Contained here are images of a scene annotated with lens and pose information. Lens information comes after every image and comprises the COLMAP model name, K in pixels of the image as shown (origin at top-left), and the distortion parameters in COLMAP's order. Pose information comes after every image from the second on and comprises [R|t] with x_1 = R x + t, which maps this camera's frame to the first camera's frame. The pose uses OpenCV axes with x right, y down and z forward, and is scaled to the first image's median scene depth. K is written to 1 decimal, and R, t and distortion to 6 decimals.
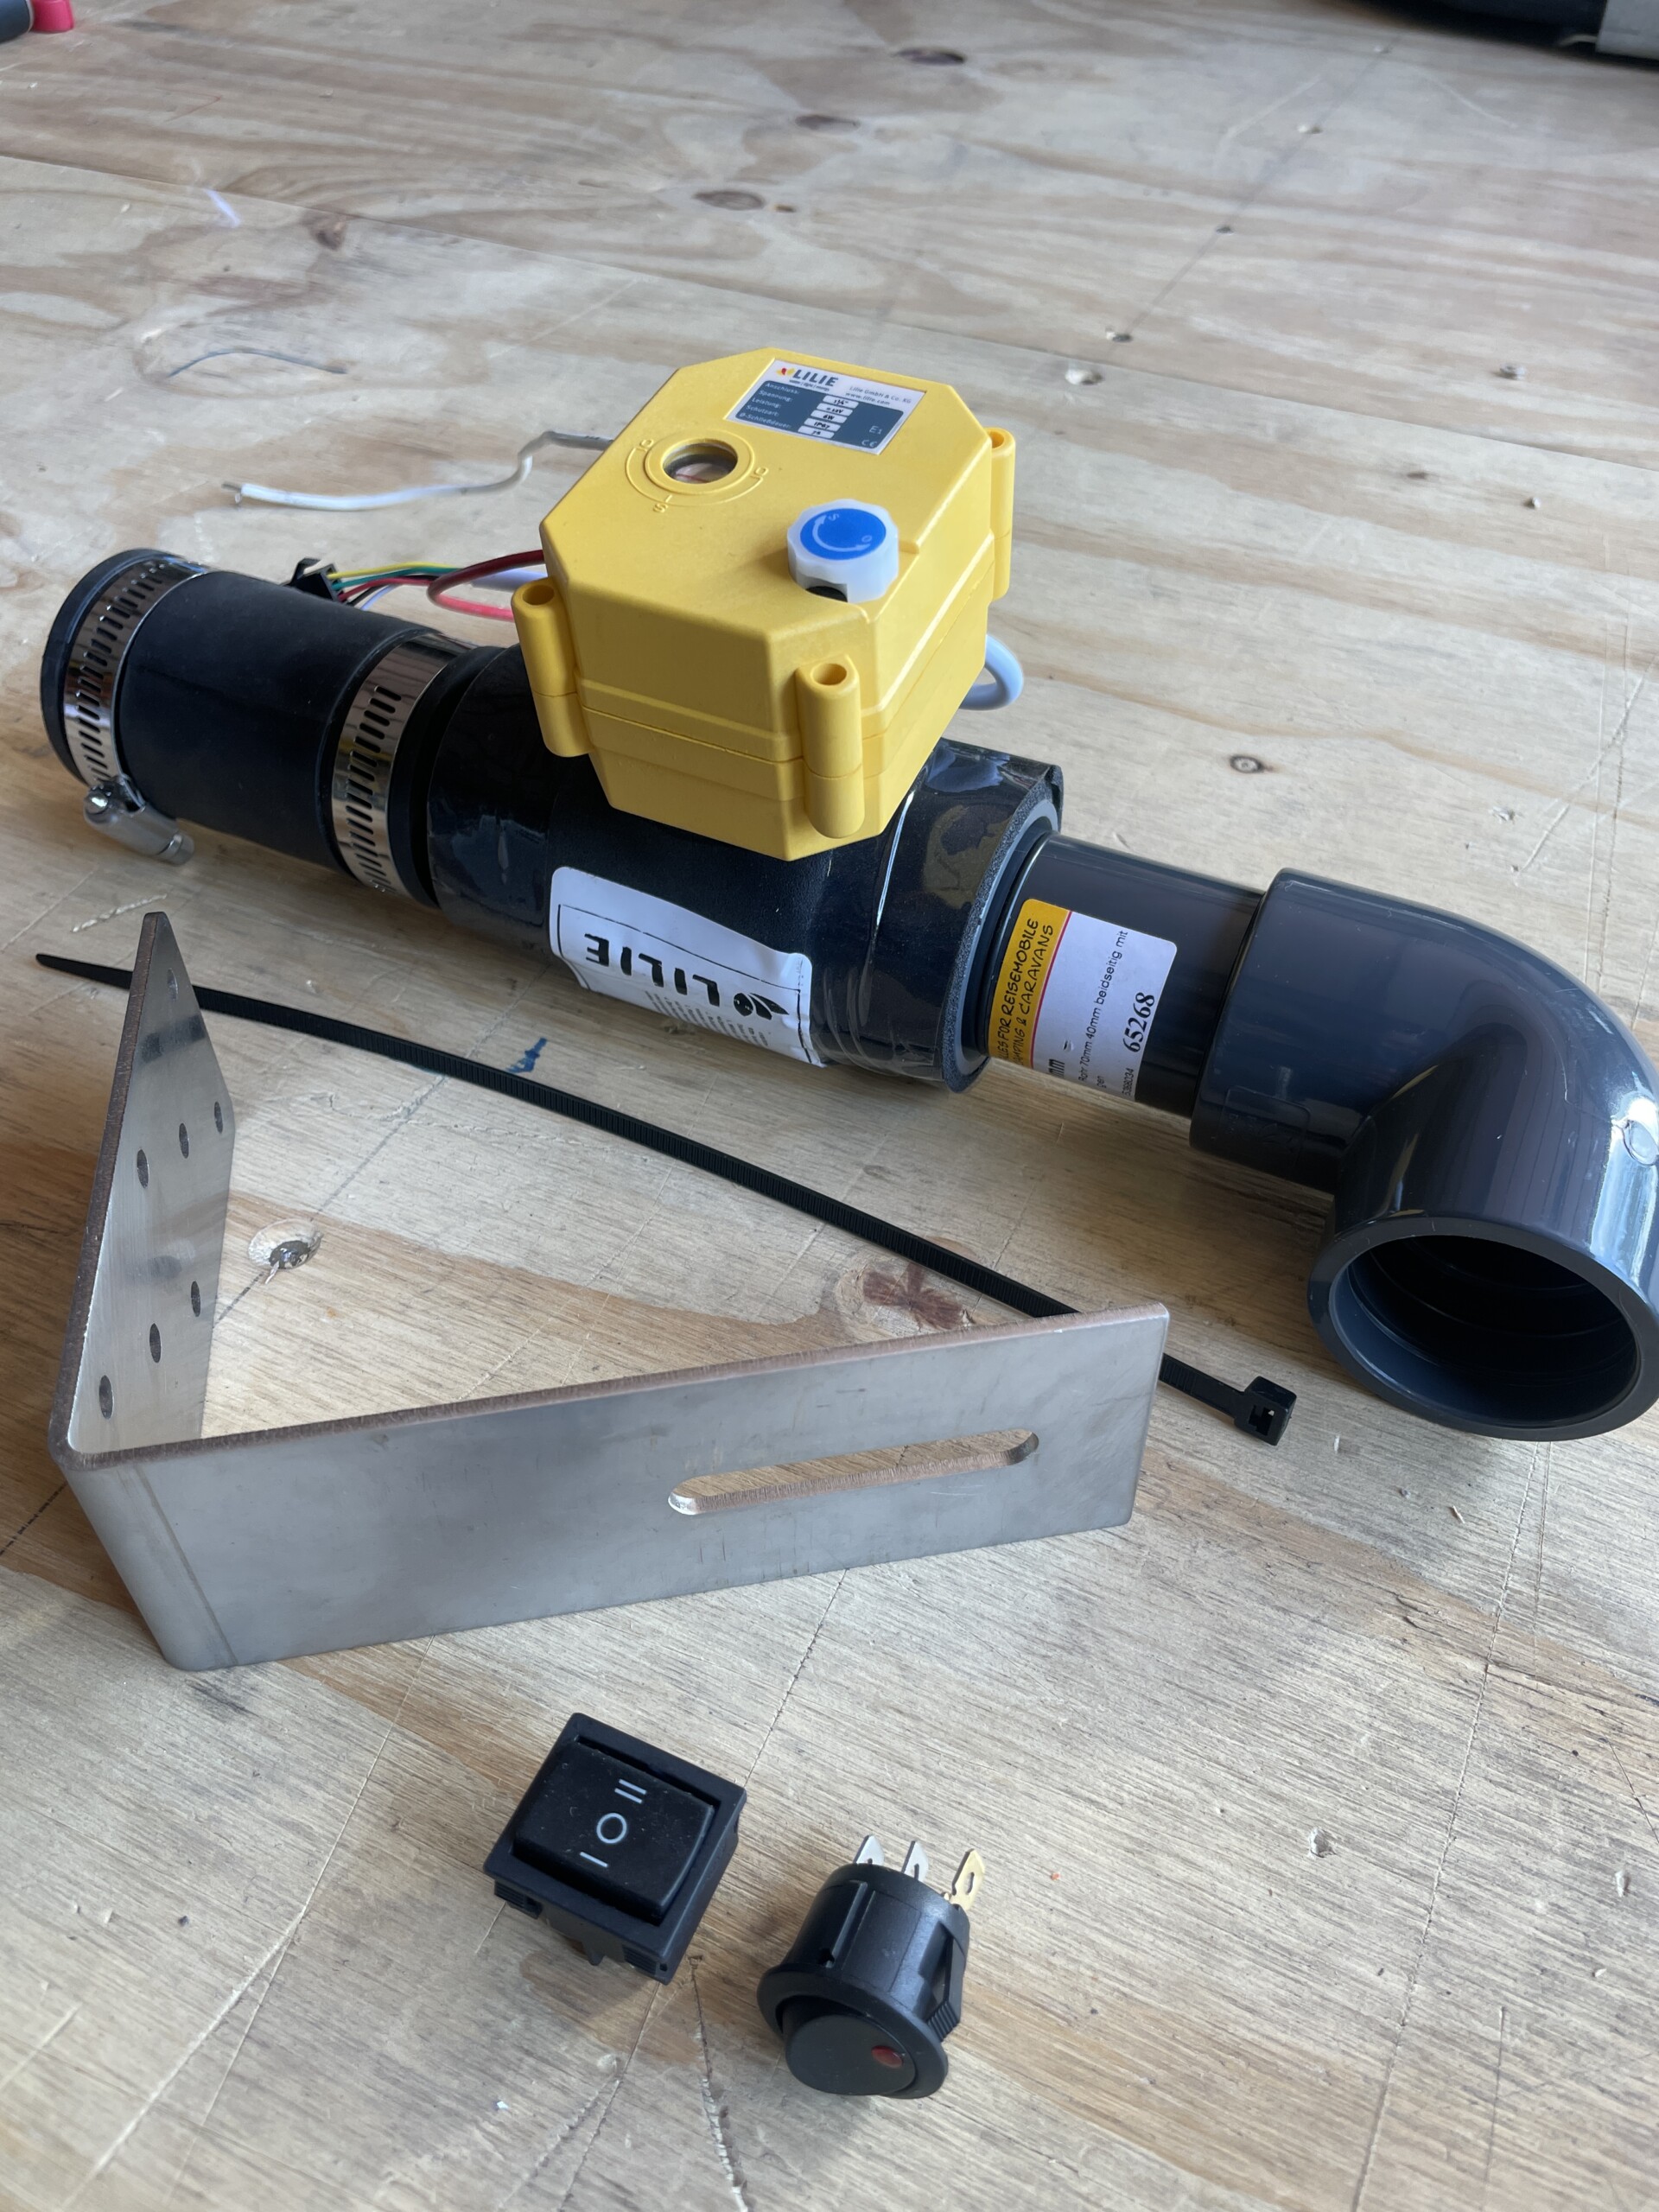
lens RADIAL K [[1688.6, 0, 848.2], [0, 1688.6, 1029.8], [0, 0, 1]] dist [0.091992, -0.116069]
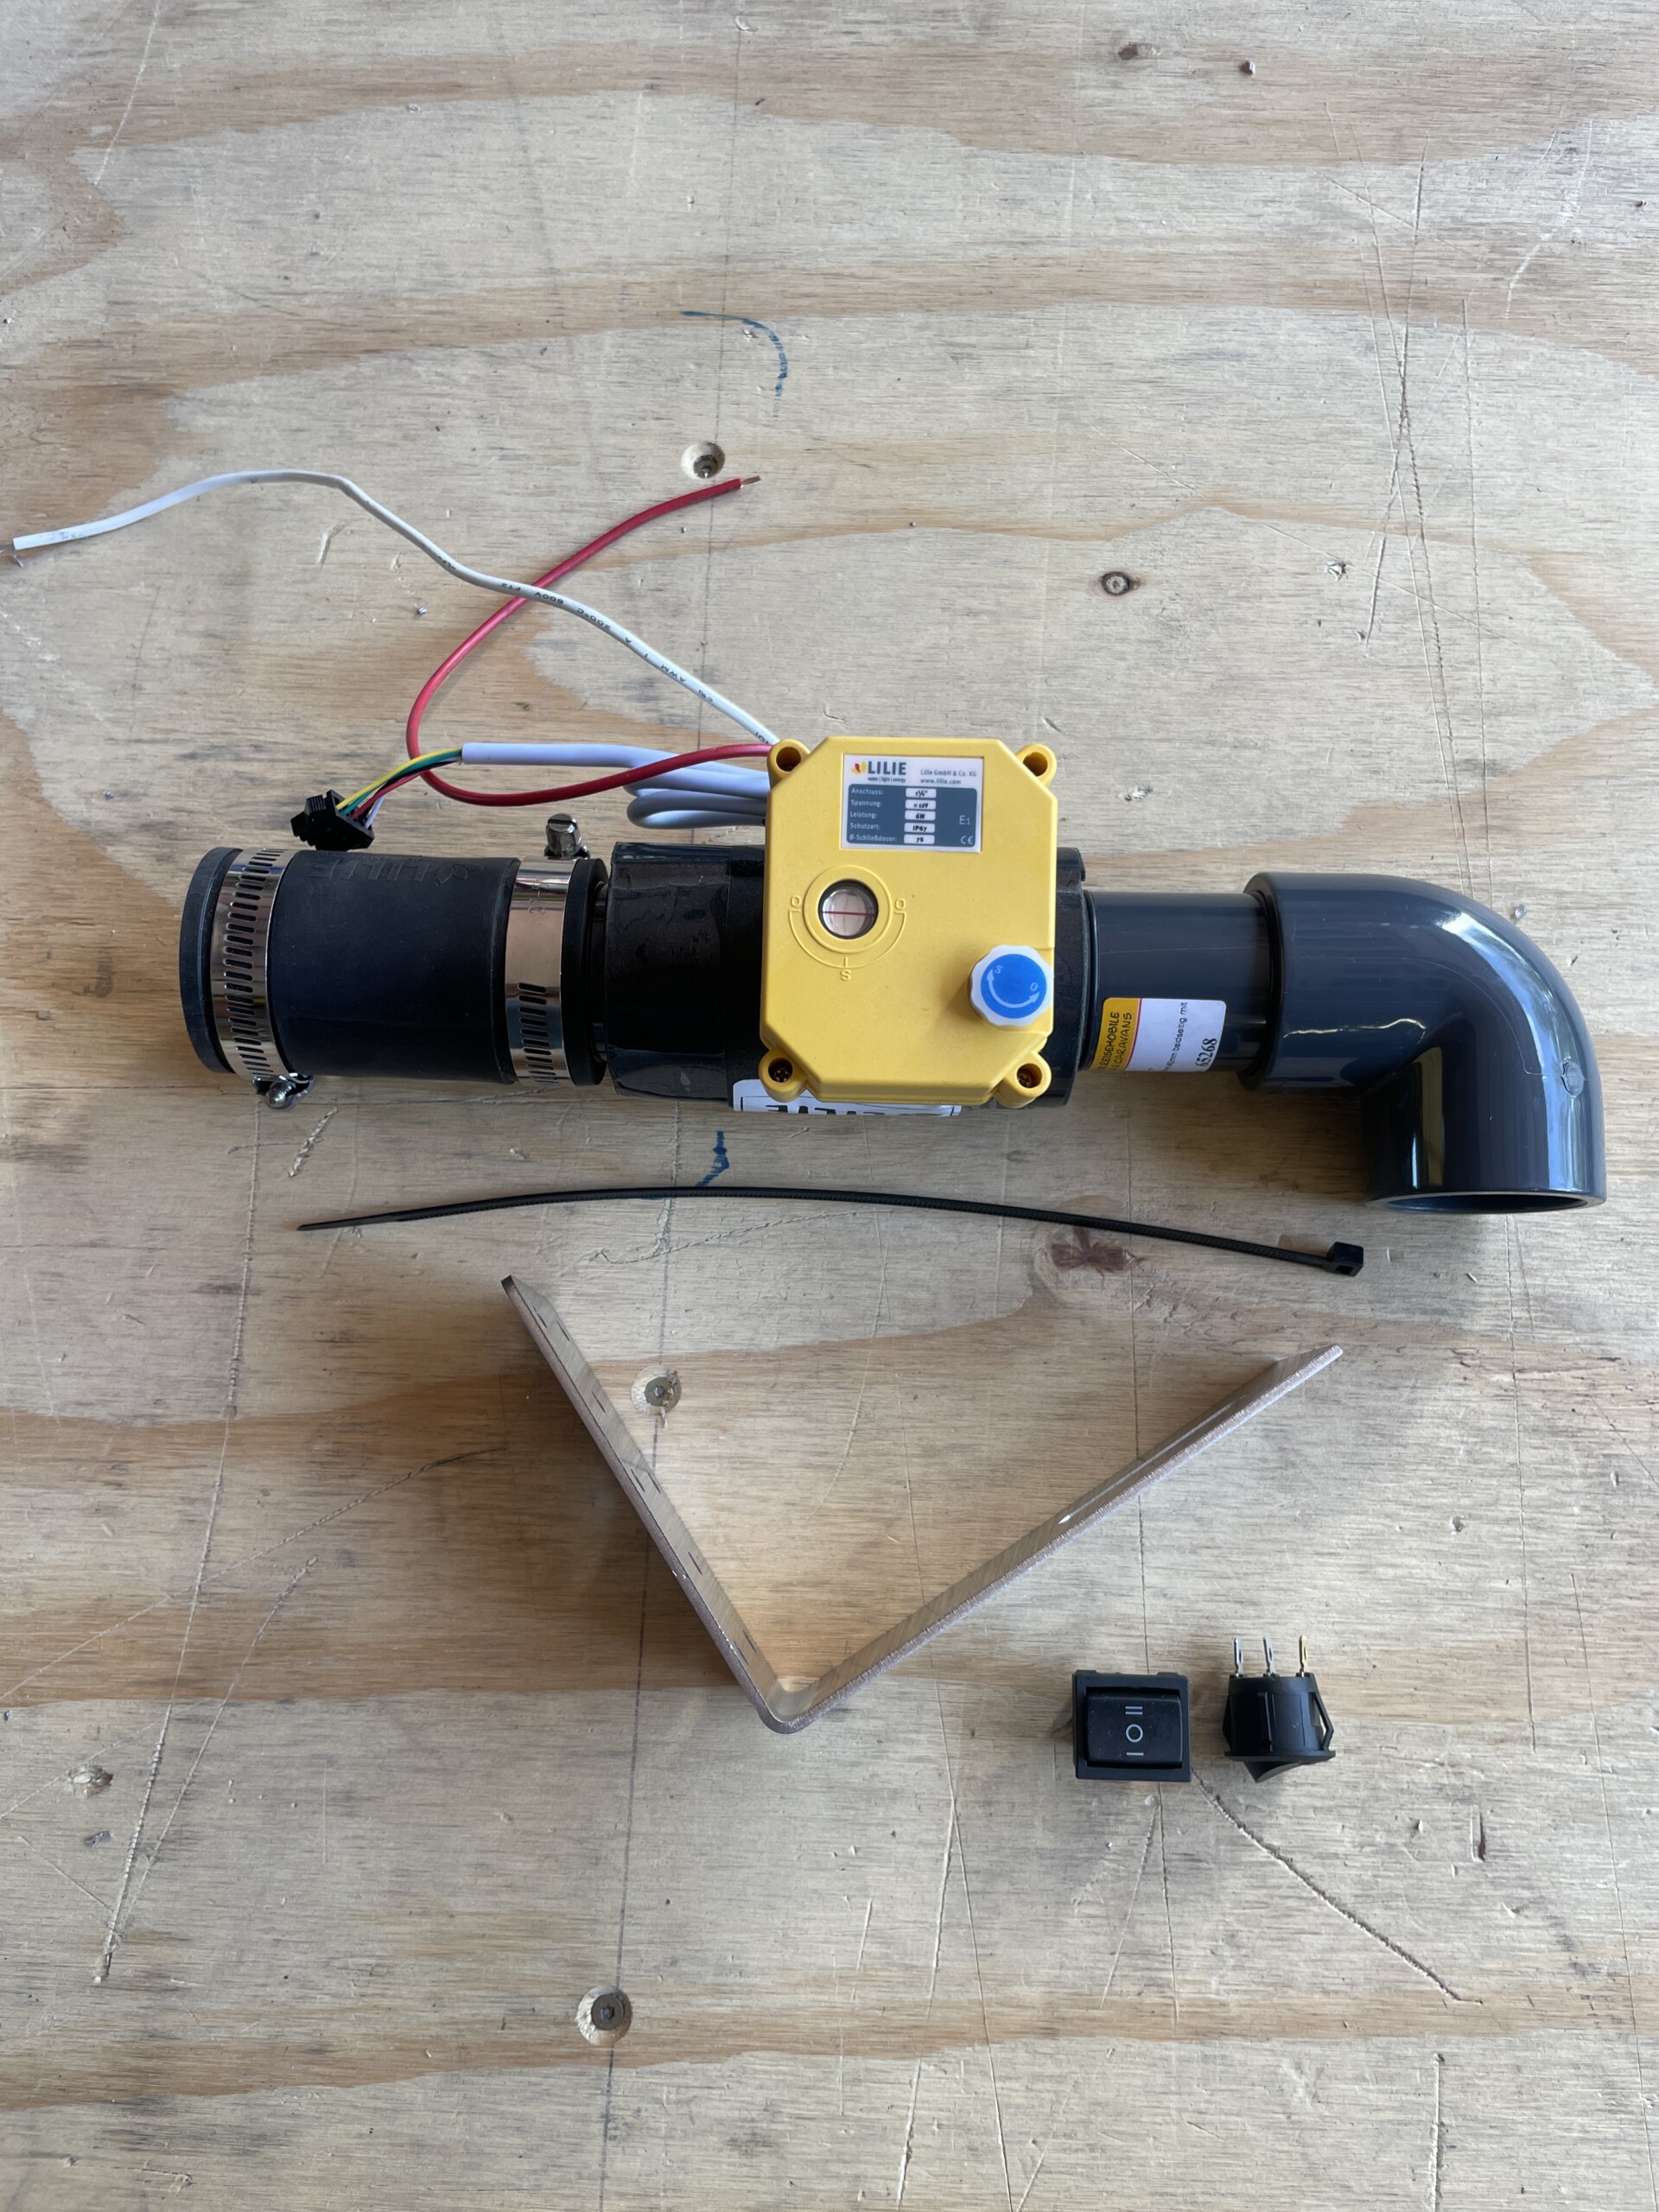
lens RADIAL K [[1688.6, 0, 844.0], [0, 1688.6, 1063.0], [0, 0, 1]] dist [0.091992, -0.116069]
pose [[0.921032, -0.382001, 0.075999, -0.222656], [0.288424, 0.800065, 0.526031, -0.876831], [-0.261749, -0.462571, 0.847063, -0.088414]]
